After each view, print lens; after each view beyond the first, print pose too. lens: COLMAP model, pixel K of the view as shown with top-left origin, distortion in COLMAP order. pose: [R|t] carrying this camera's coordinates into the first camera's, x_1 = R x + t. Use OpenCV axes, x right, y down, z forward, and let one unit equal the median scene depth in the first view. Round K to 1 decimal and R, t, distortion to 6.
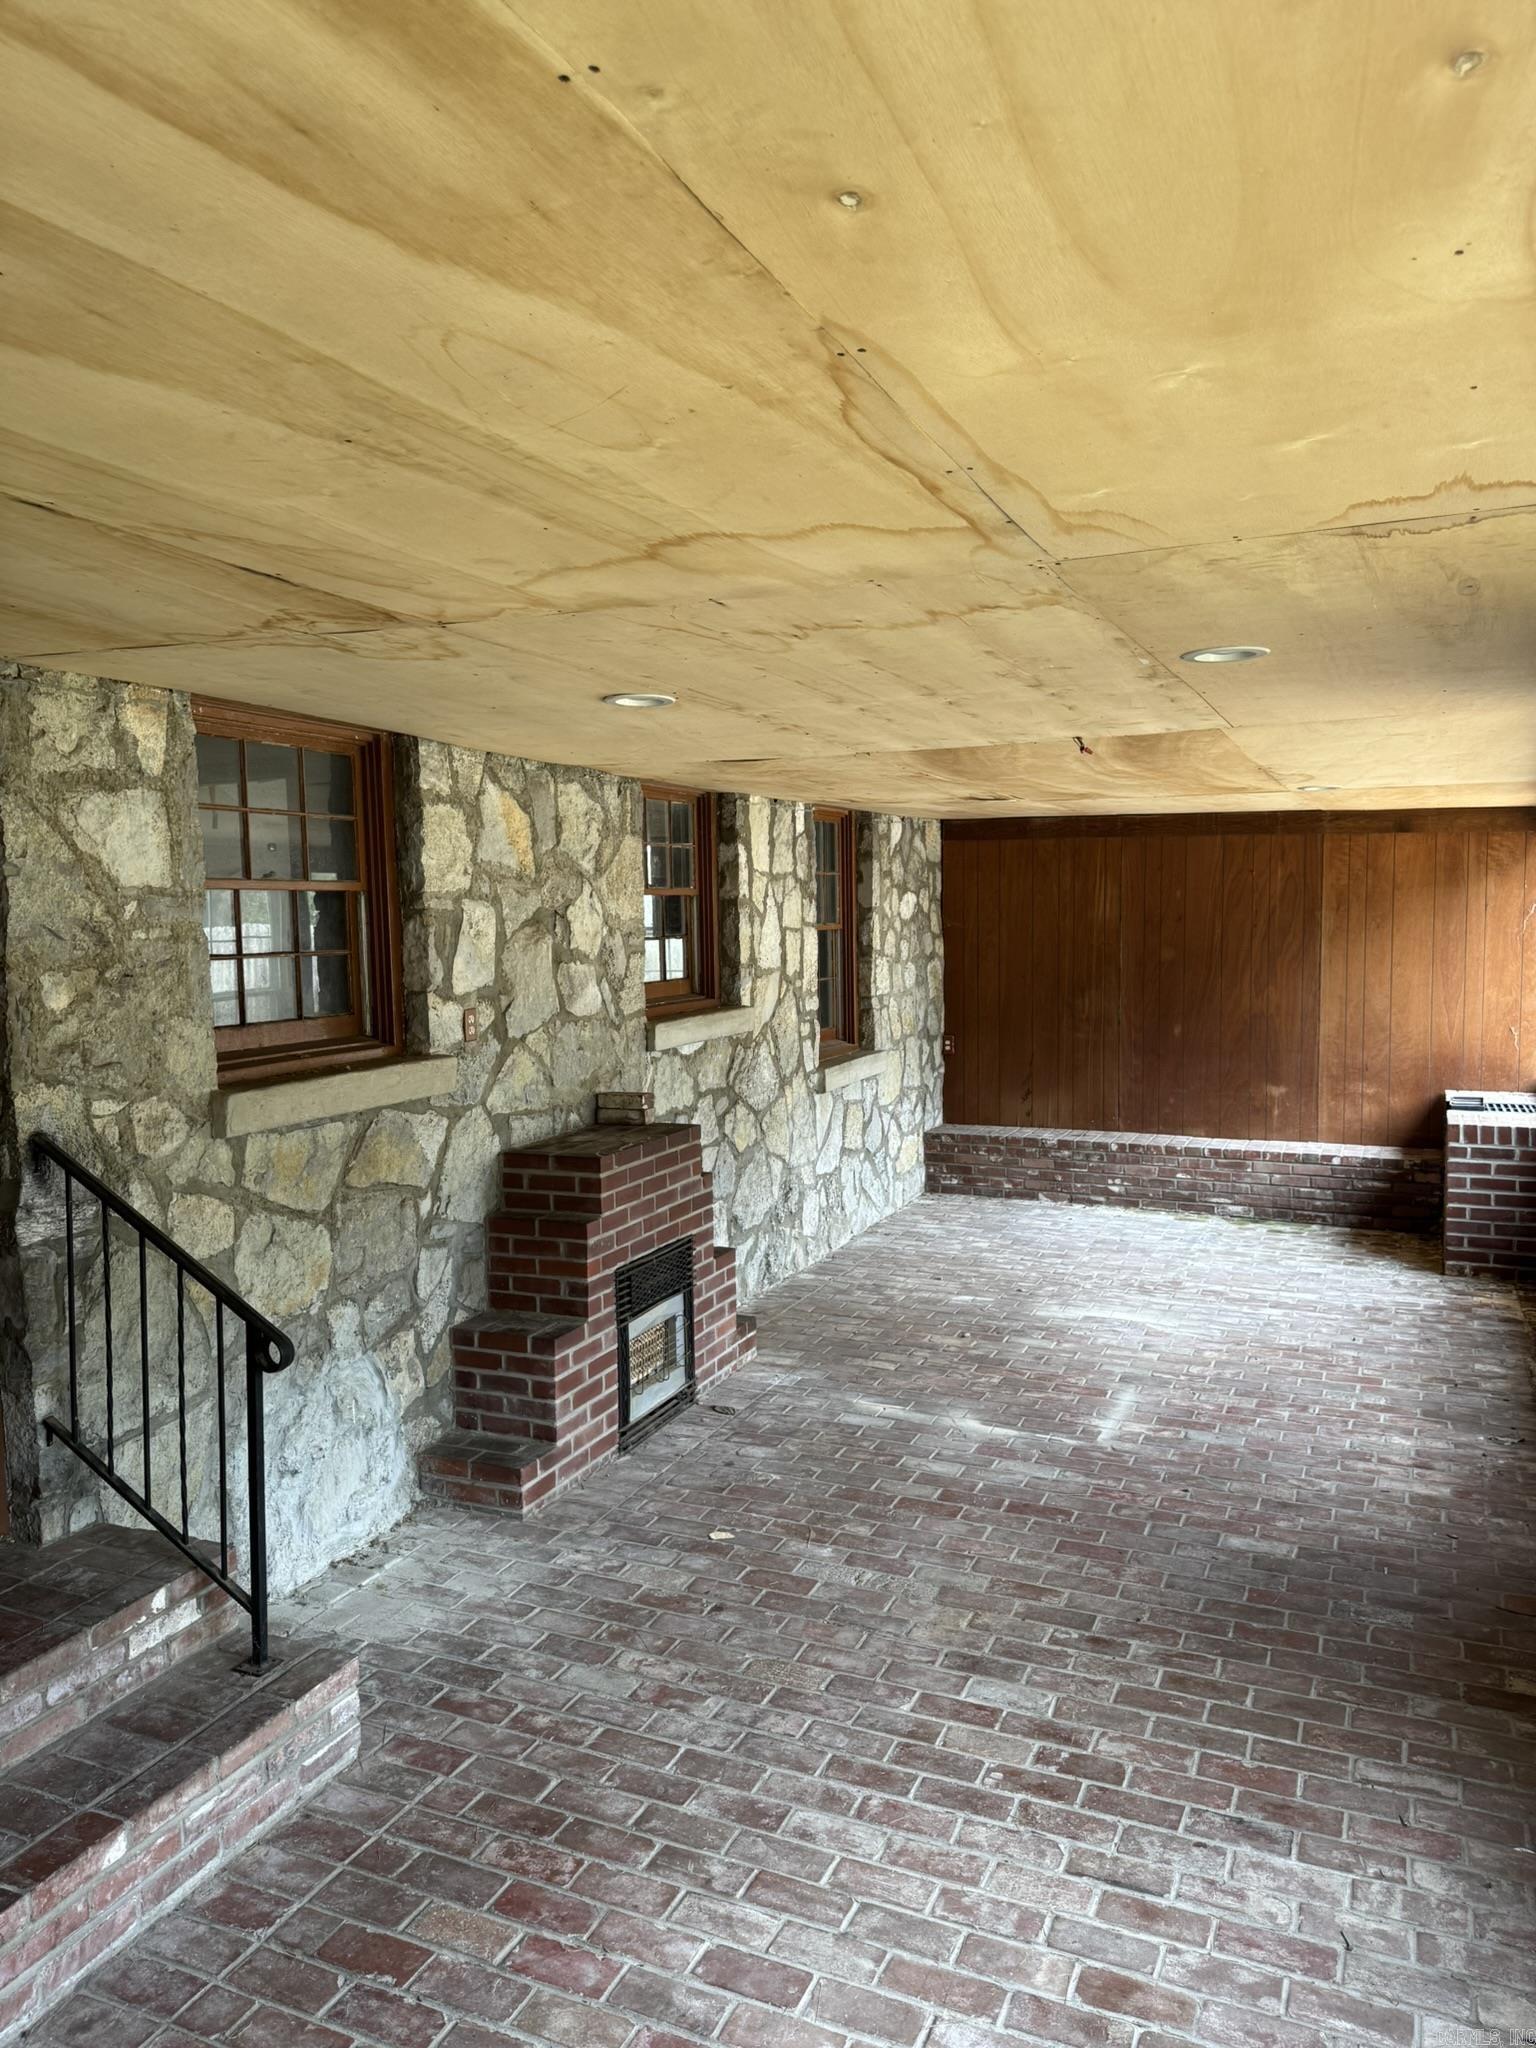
lens RADIAL K [[1448.2, 0, 768.0], [0, 1448.2, 1024.0], [0, 0, 1]] dist [0.133214, -0.200420]
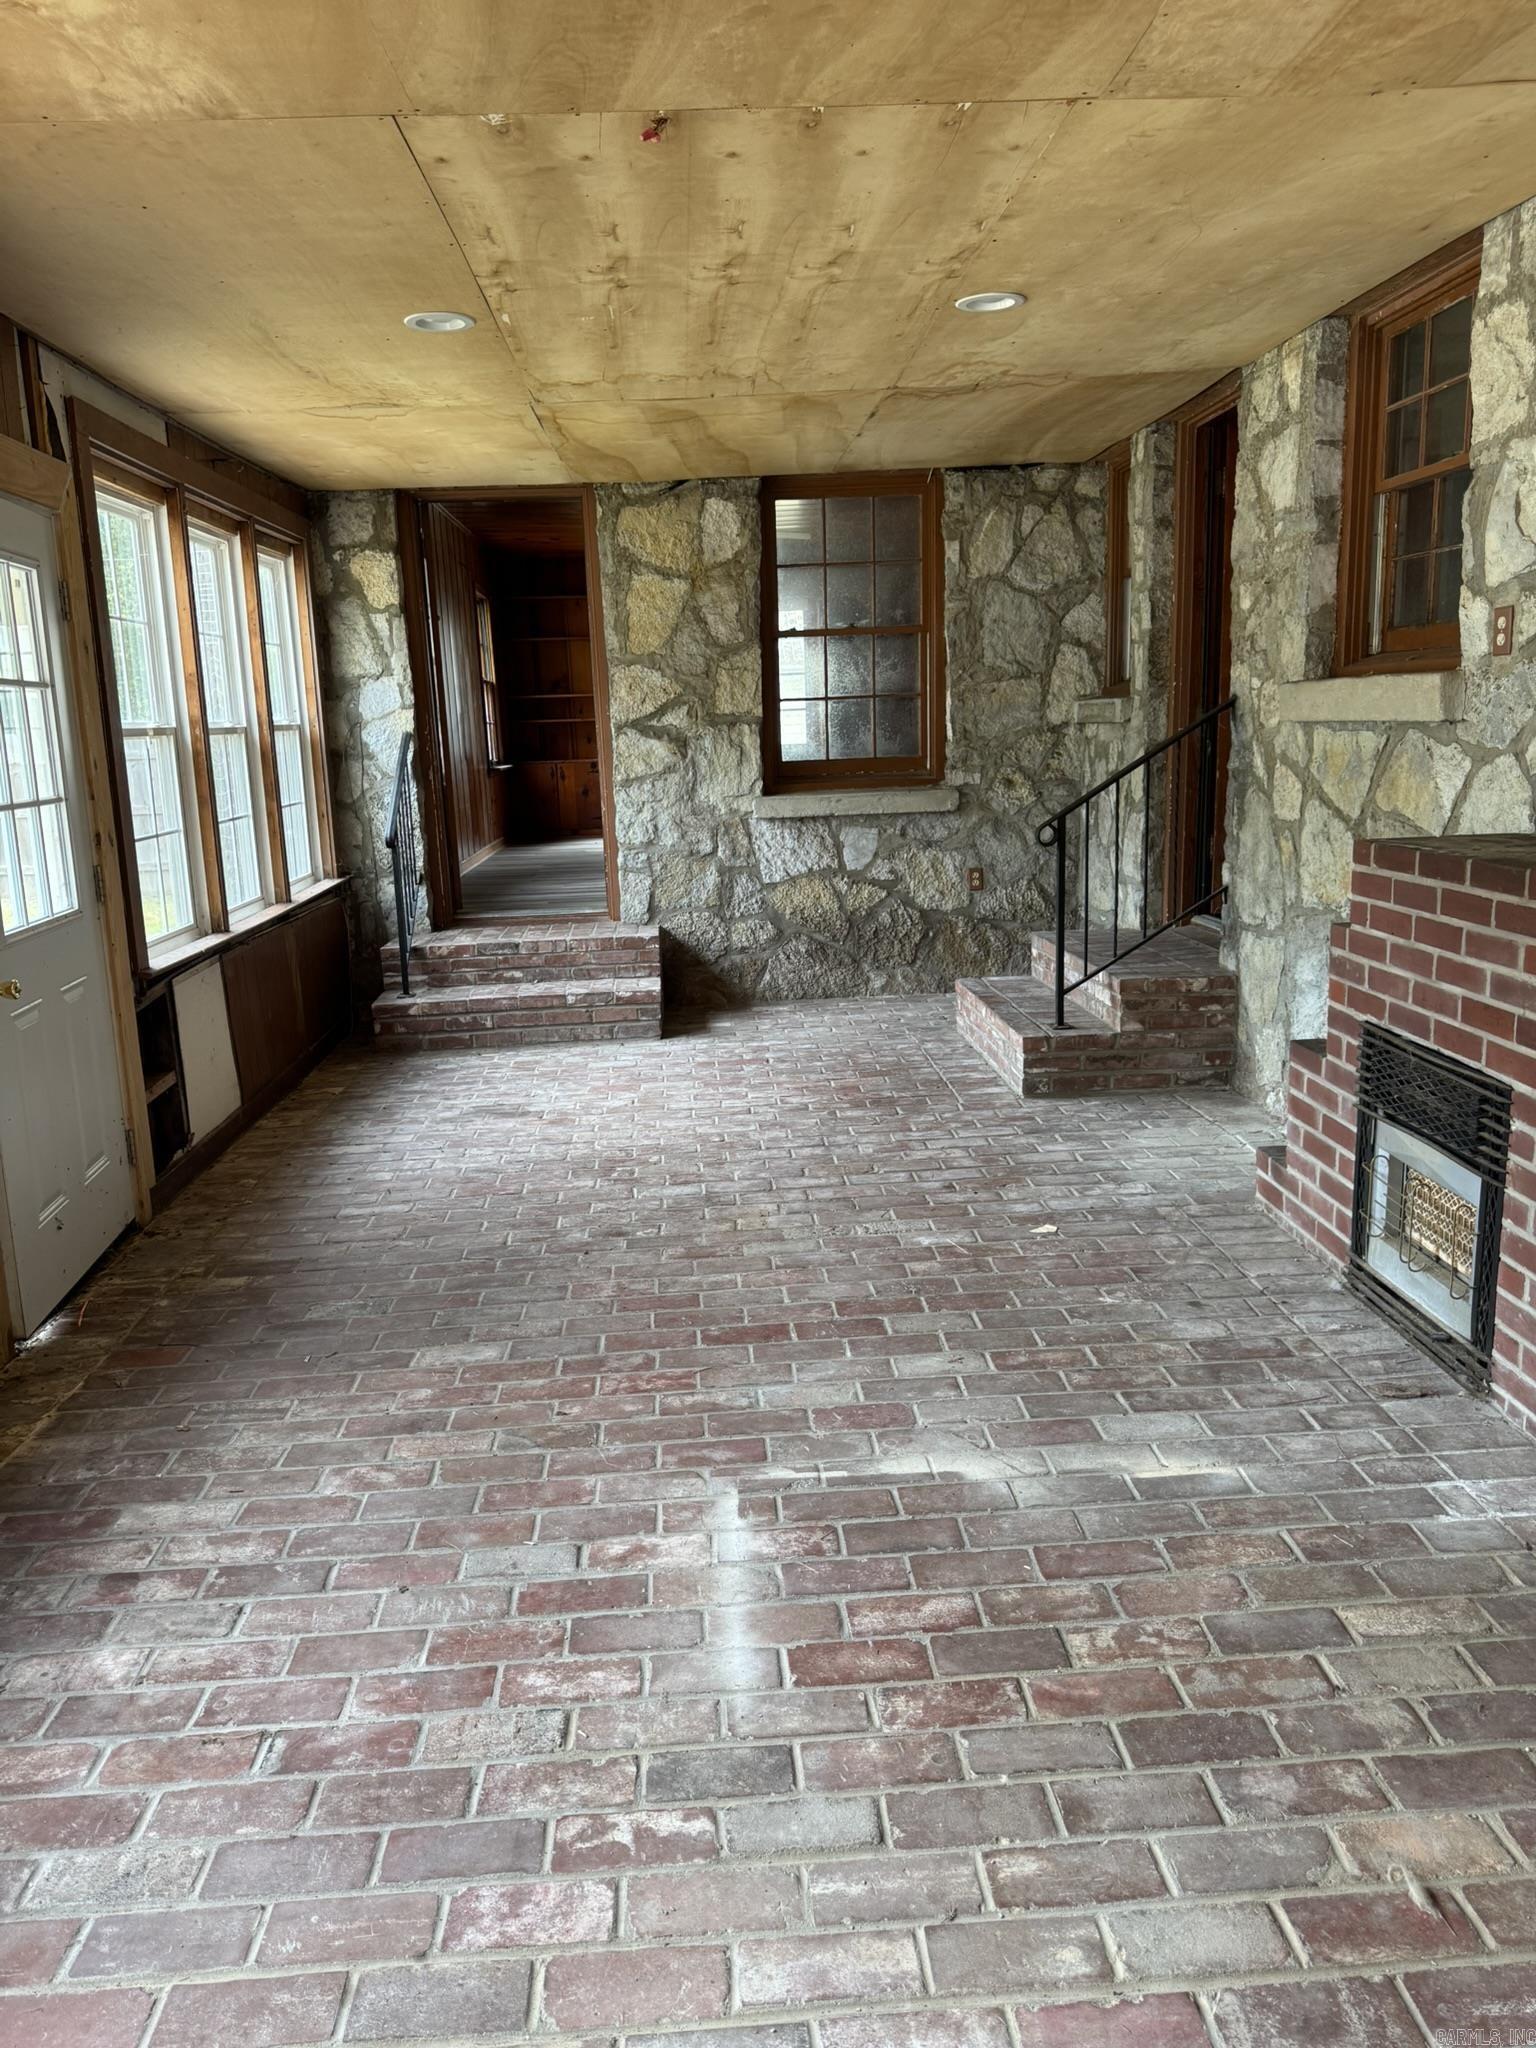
lens RADIAL K [[1448.2, 0, 768.0], [0, 1448.2, 1024.0], [0, 0, 1]] dist [0.133214, -0.200420]
pose [[-0.887371, 0.139572, -0.439423, 0.442931], [0.011495, 0.959480, 0.281541, -0.022129], [0.460913, 0.244780, -0.853019, 1.487262]]
